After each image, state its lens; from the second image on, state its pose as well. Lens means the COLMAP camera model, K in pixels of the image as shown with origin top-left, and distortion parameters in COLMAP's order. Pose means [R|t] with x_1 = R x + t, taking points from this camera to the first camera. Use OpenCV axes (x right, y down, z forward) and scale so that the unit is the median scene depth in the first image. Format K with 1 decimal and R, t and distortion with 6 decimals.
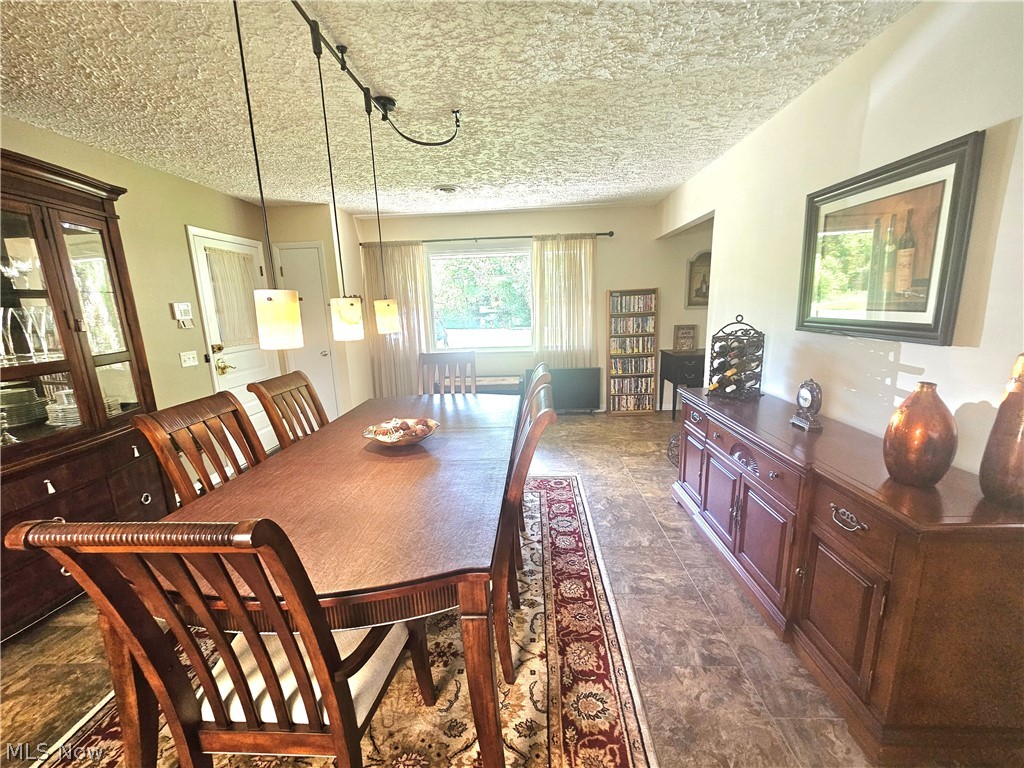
lens RADIAL K [[421.1, 0, 511.2], [0, 421.1, 389.8], [0, 0, 1]] dist [0.000073, 0.000830]
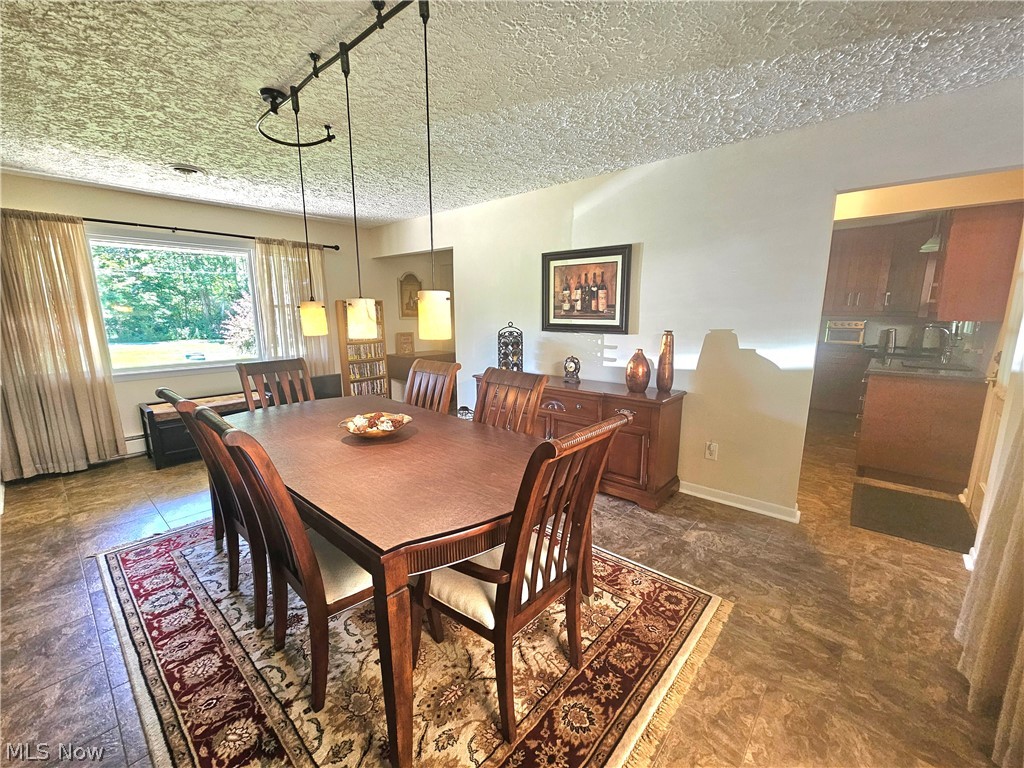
lens RADIAL K [[421.1, 0, 507.4], [0, 421.1, 386.0], [0, 0, 1]] dist [0.000073, 0.000830]
pose [[0.633322, -0.105055, 0.766725, -0.526565], [0.135236, 0.990522, 0.024013, 0.012906], [-0.761981, 0.088481, 0.641527, 0.029755]]
